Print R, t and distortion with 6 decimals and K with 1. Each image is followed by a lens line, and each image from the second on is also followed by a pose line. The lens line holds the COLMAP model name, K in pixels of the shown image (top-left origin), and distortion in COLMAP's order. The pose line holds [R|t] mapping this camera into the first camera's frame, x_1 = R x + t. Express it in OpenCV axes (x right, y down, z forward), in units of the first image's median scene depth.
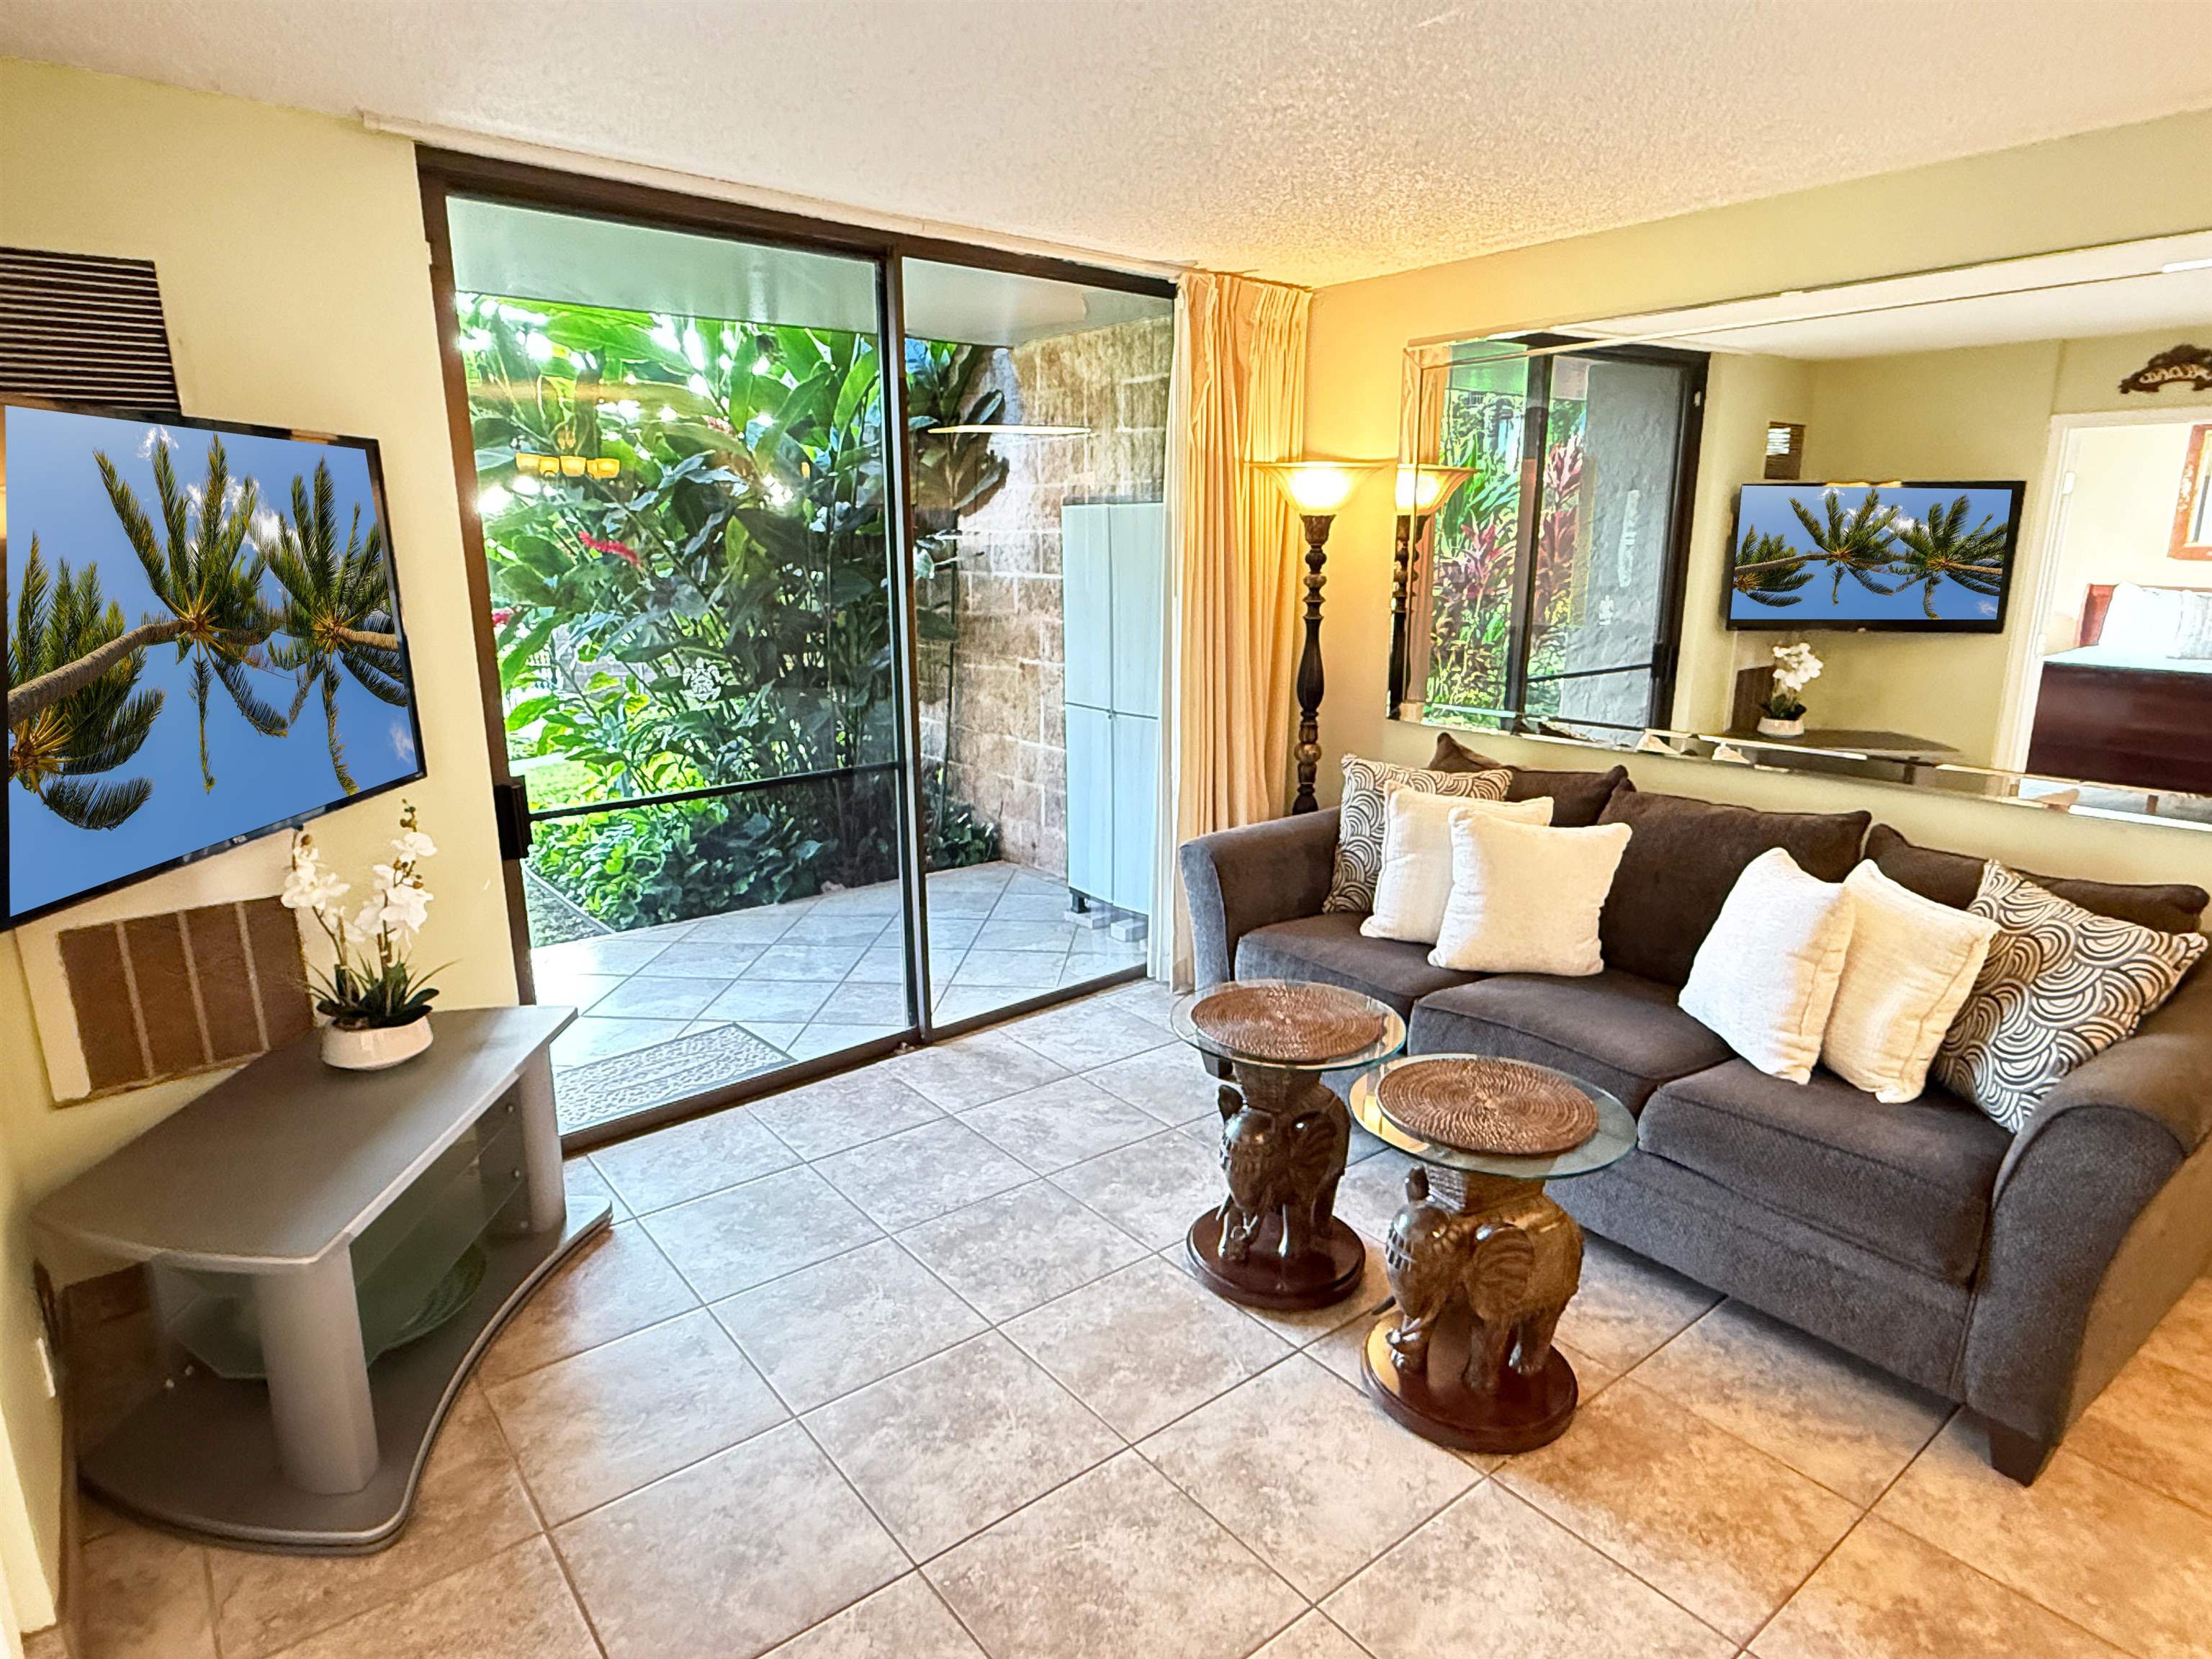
lens RADIAL K [[1237.8, 0, 1098.6], [0, 1237.8, 839.2], [0, 0, 1]] dist [0.018791, -0.000547]
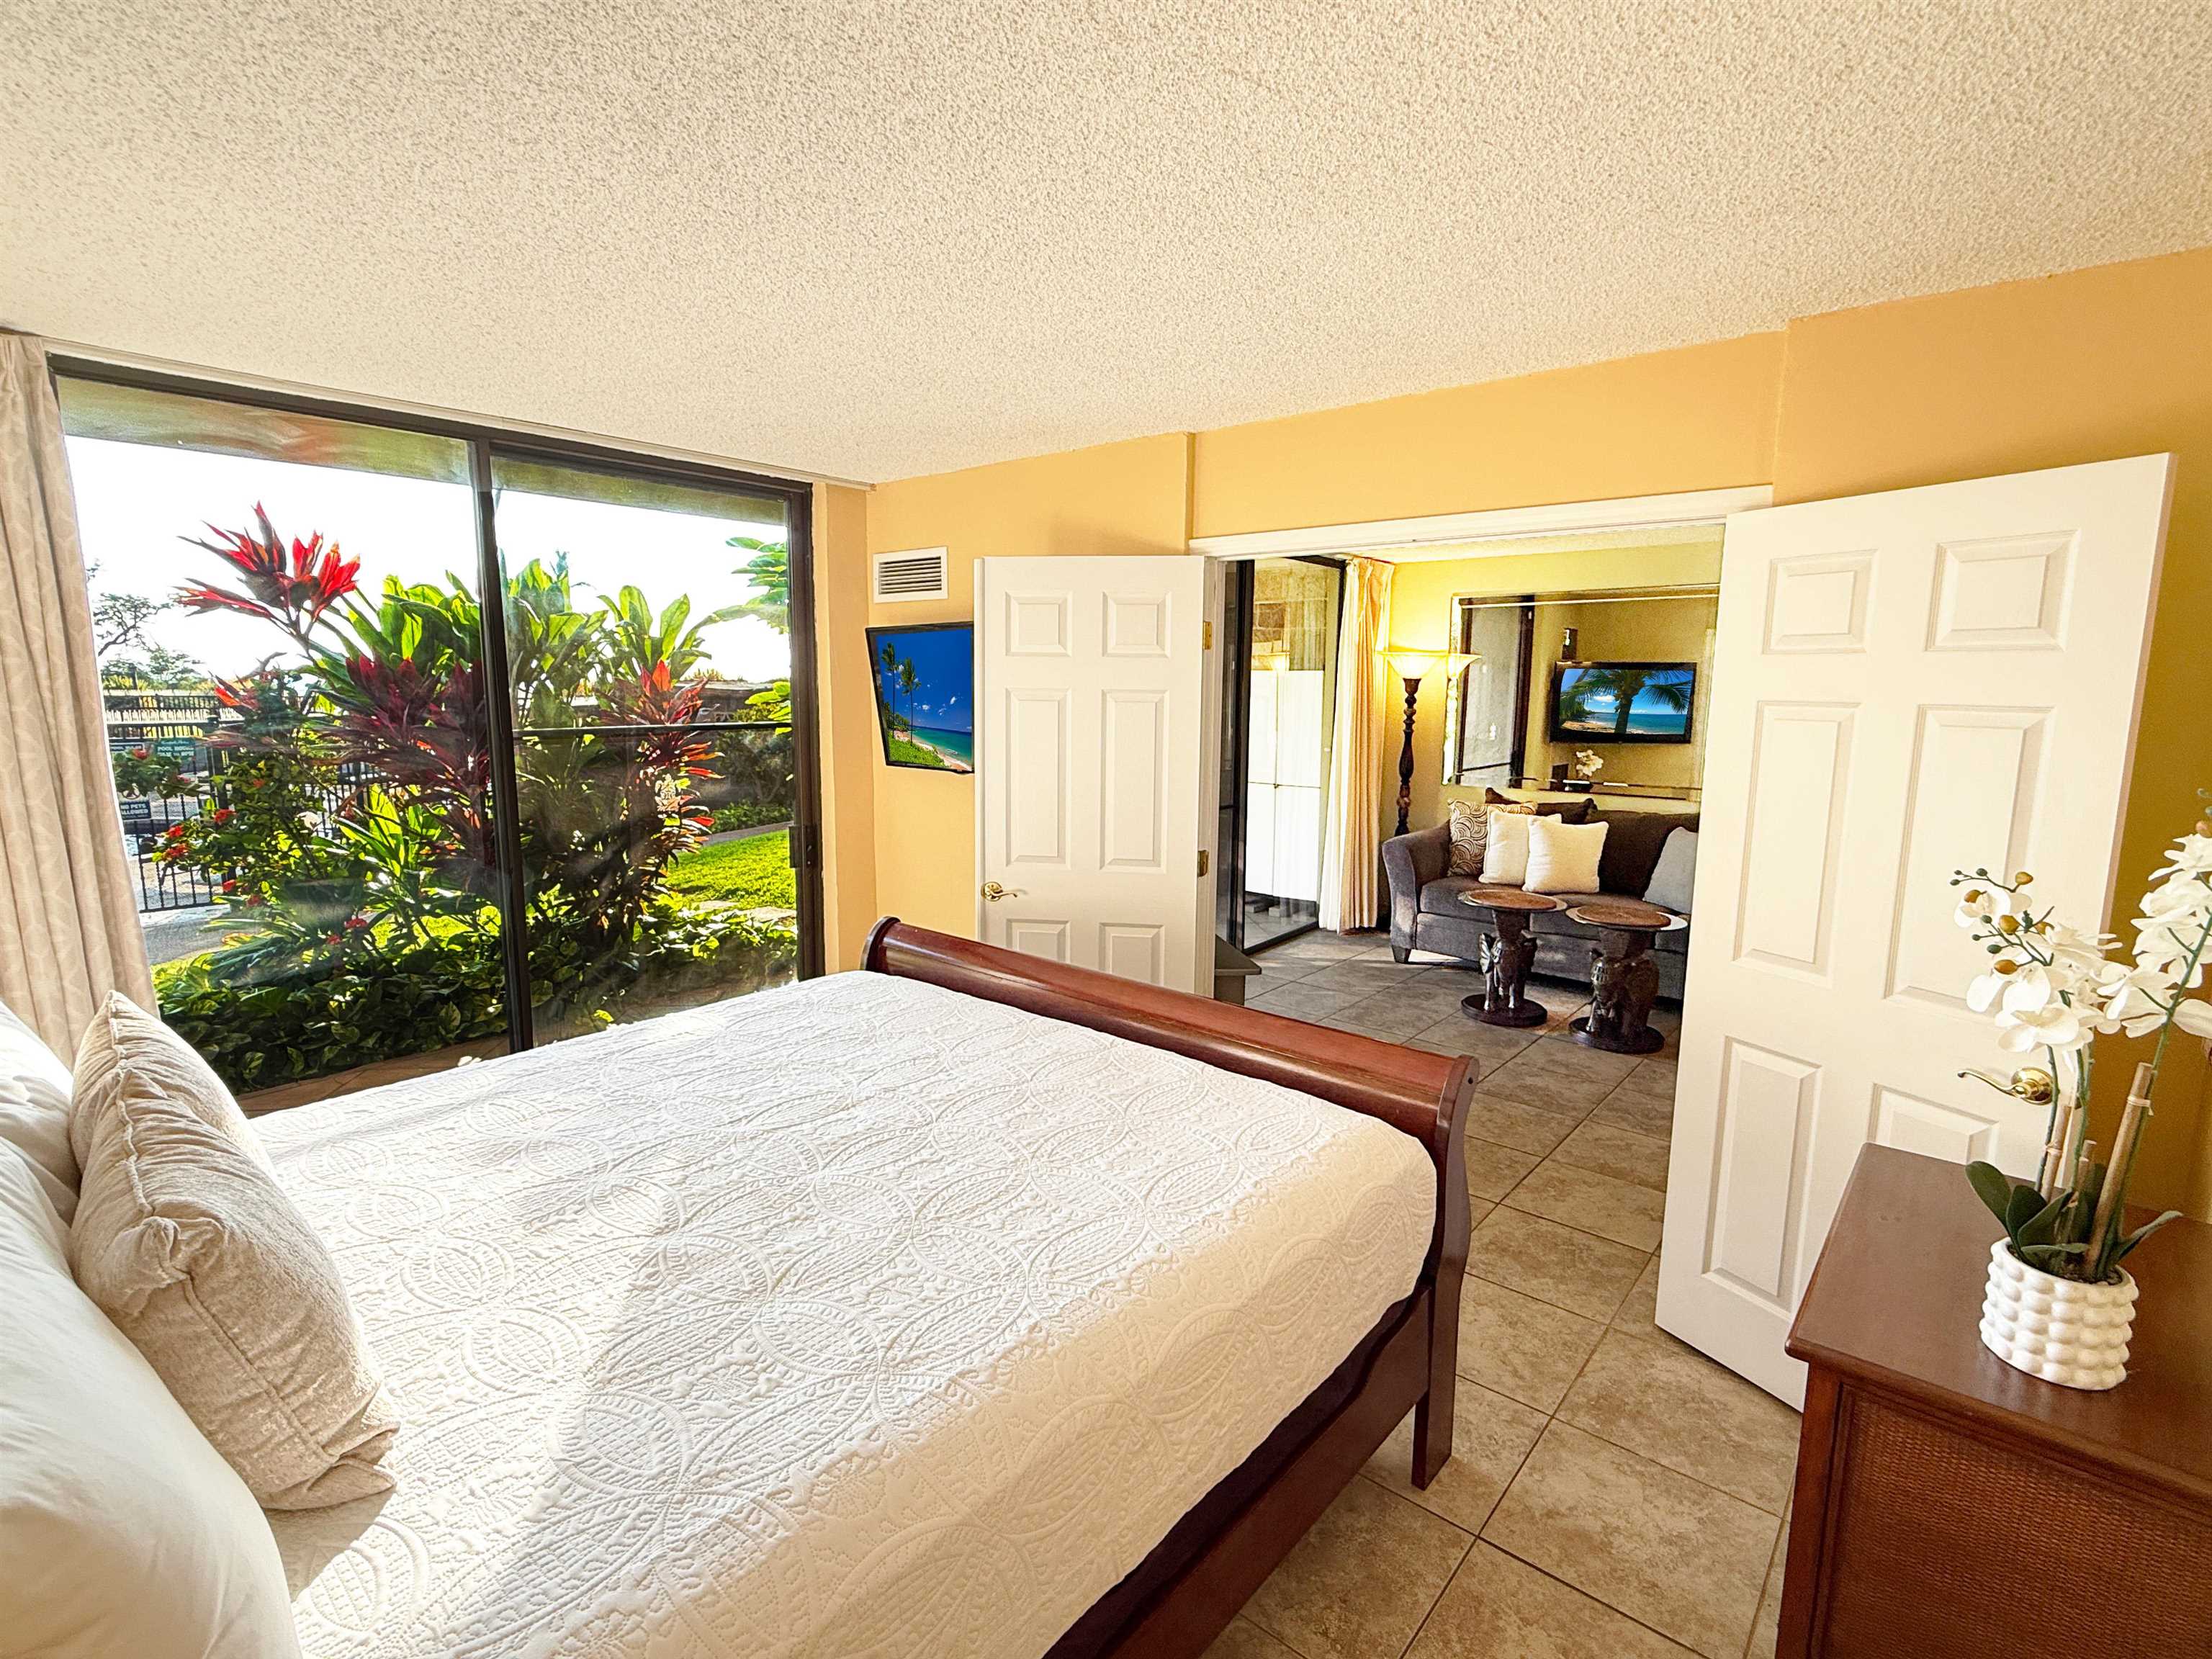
lens RADIAL K [[1013.5, 0, 1109.0], [0, 1013.5, 828.0], [0, 0, 1]] dist [-0.002389, 0.000210]
pose [[0.983580, -0.020971, 0.179252, -0.581401], [0.039231, 0.994320, -0.098940, 0.110609], [-0.176159, 0.104347, 0.978815, -0.446846]]
